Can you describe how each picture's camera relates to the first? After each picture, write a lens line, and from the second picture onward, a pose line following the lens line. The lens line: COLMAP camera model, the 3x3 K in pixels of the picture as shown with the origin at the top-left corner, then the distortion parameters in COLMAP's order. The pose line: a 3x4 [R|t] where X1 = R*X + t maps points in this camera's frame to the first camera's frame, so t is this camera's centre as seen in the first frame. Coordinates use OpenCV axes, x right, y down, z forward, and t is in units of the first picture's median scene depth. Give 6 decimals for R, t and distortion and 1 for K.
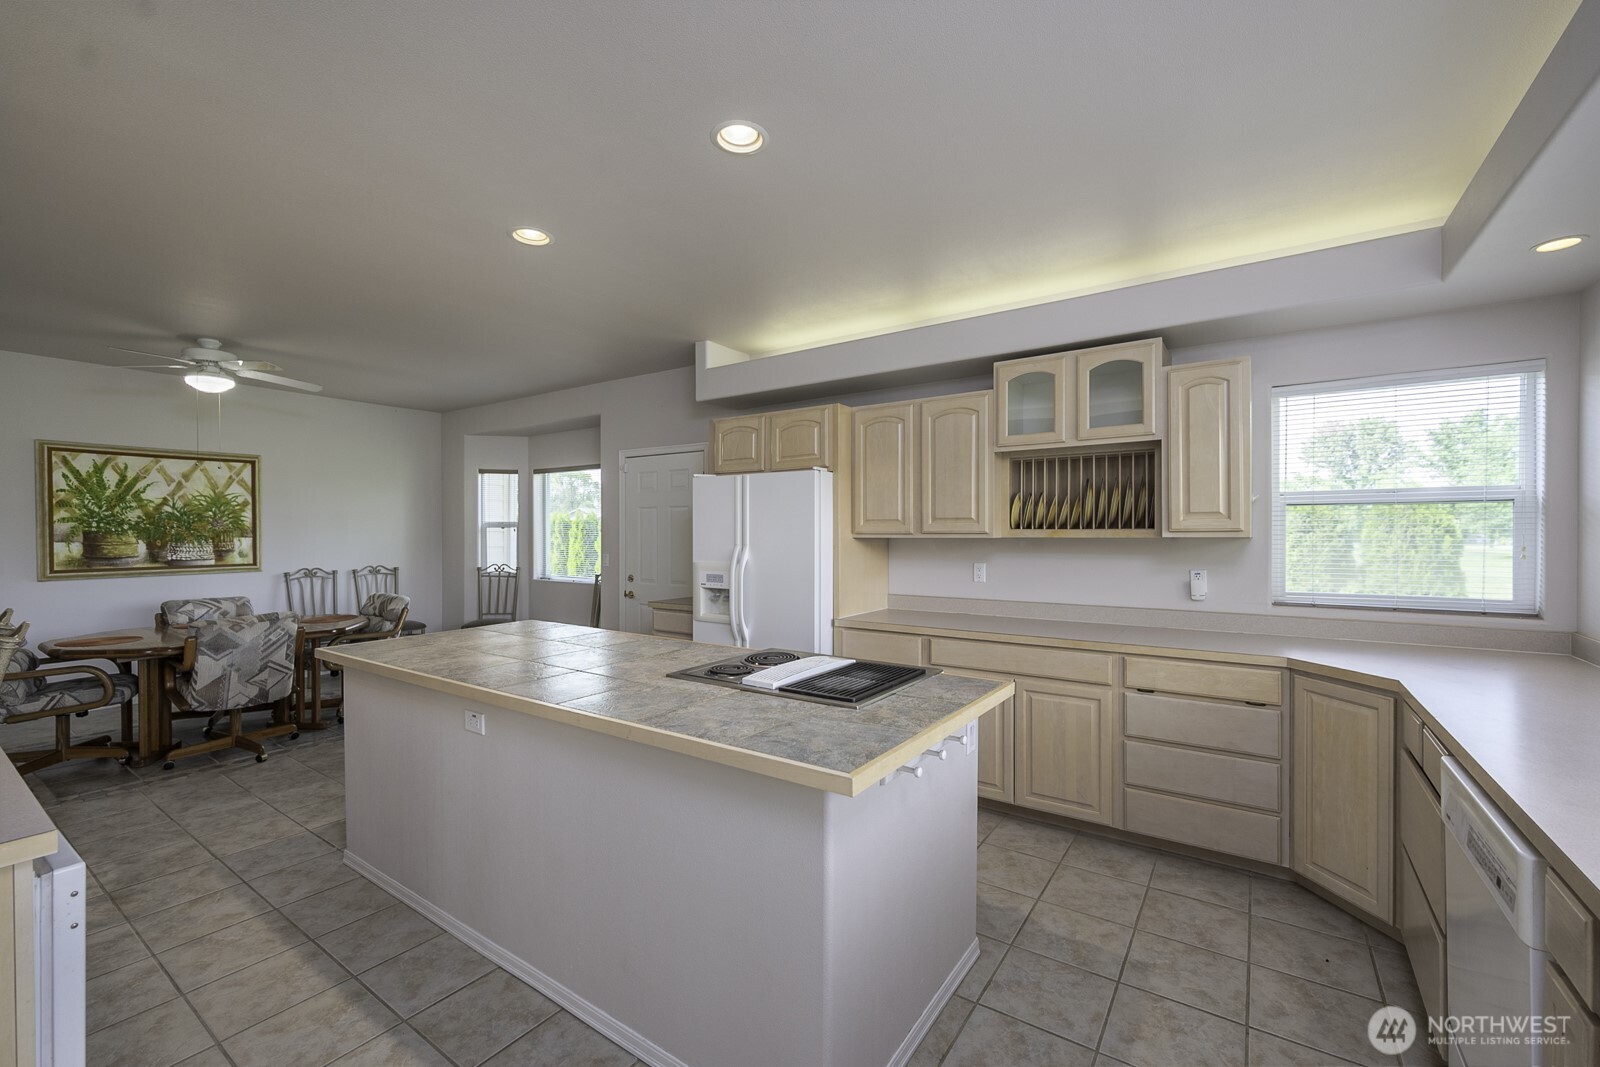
lens RADIAL K [[665.5, 0, 801.2], [0, 665.5, 538.0], [0, 0, 1]] dist [-0.000467, 0.000129]
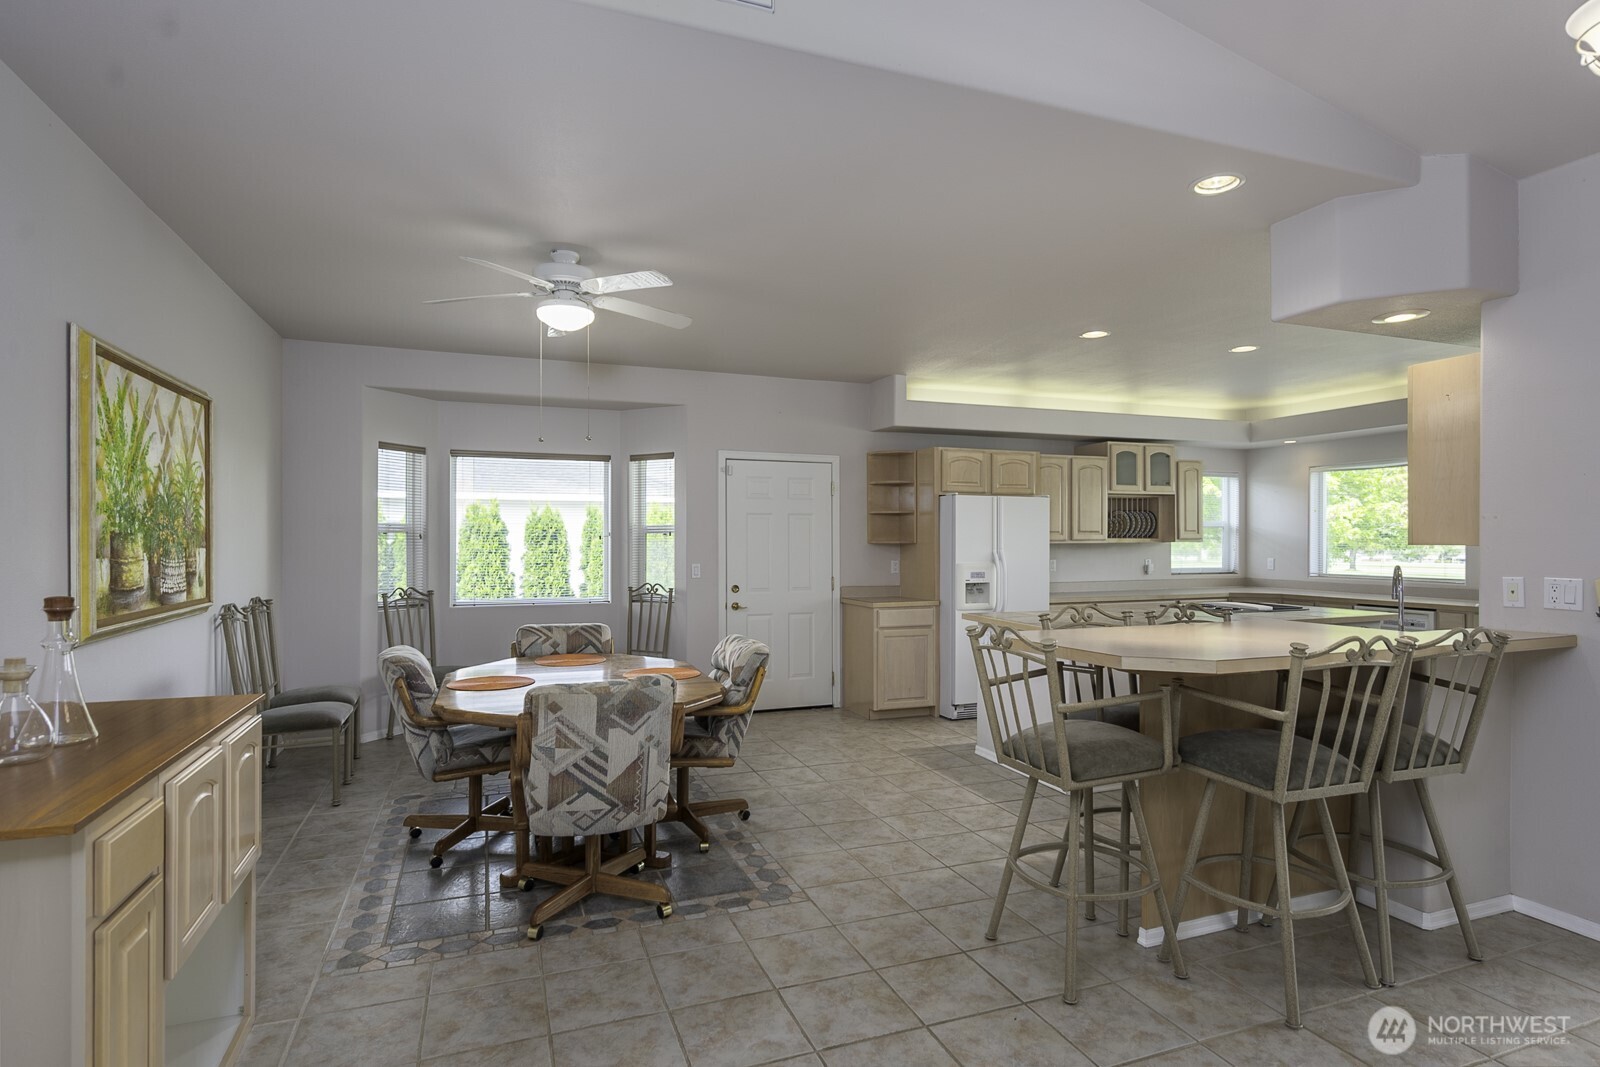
lens RADIAL K [[830.0, 0, 798.3], [0, 830.0, 536.4], [0, 0, 1]] dist [0.002884, 0.000443]
pose [[0.570284, 0.006117, 0.821425, -1.244743], [0.007205, 0.999897, -0.012448, 0.002771], [-0.821416, 0.013017, 0.570181, 0.278334]]
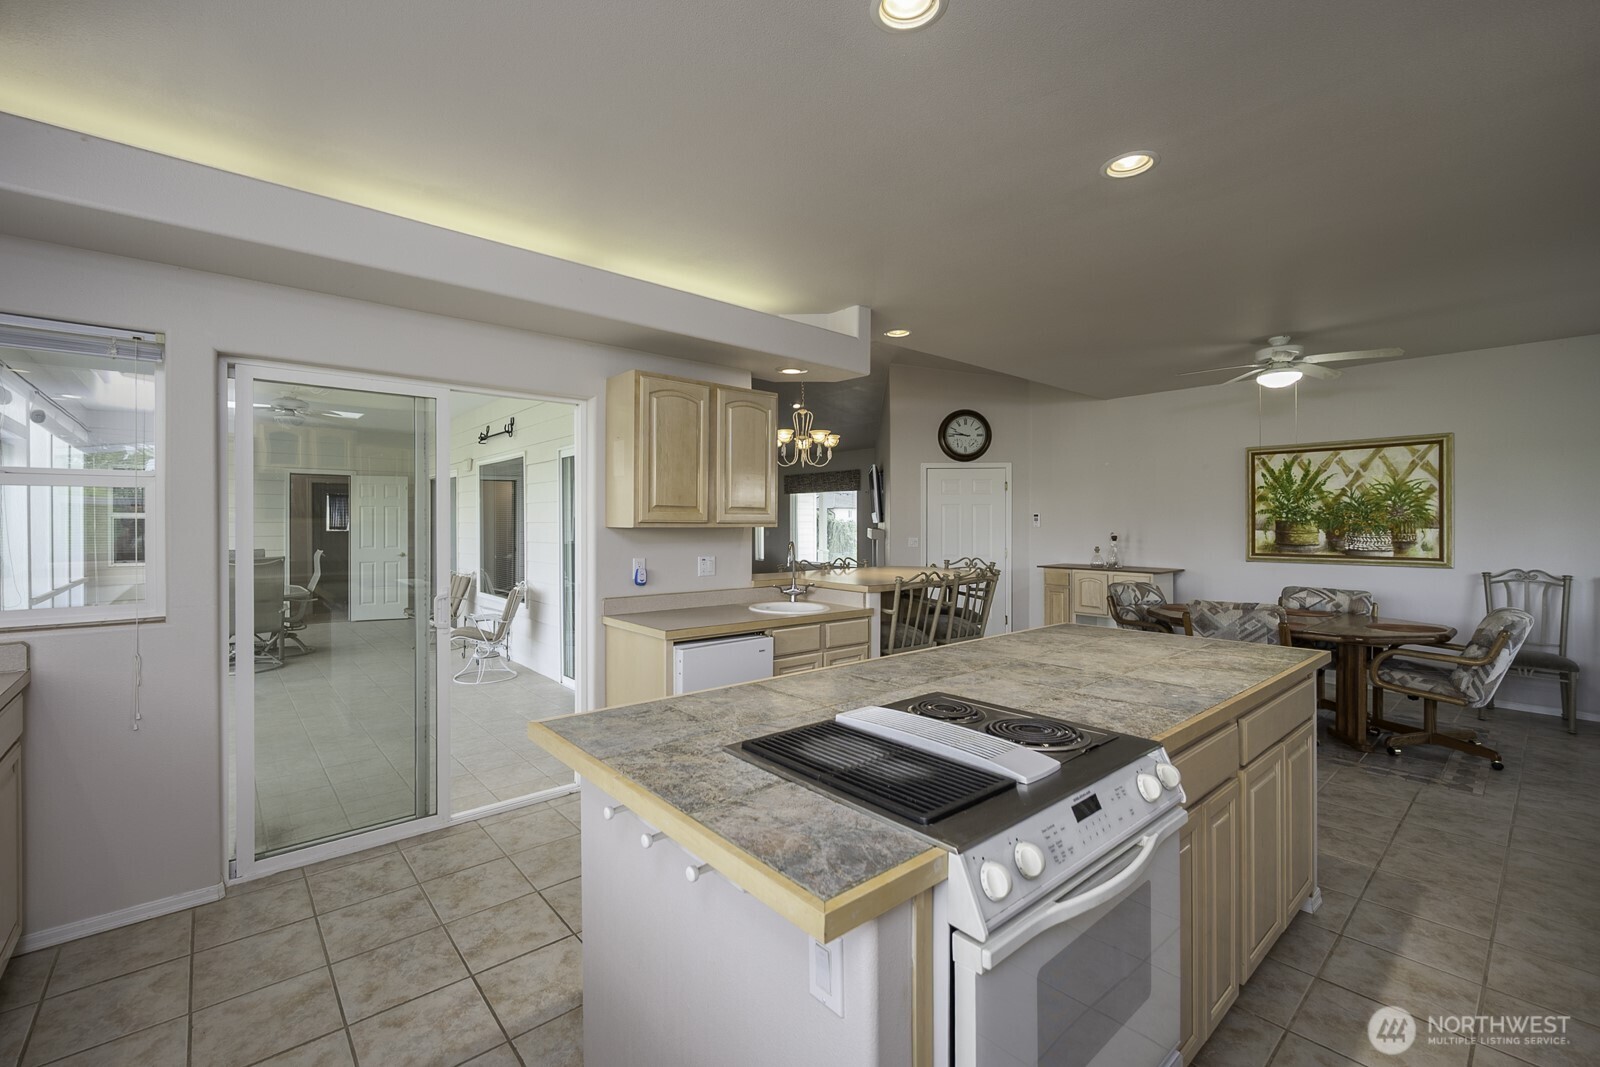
lens RADIAL K [[669.7, 0, 763.8], [0, 669.7, 521.3], [0, 0, 1]] dist [-0.002821, -0.000221]
pose [[-0.268883, 0.001003, -0.963172, 0.286279], [-0.011482, 0.999925, 0.004247, -0.004431], [0.963104, 0.012201, -0.268852, 0.436064]]
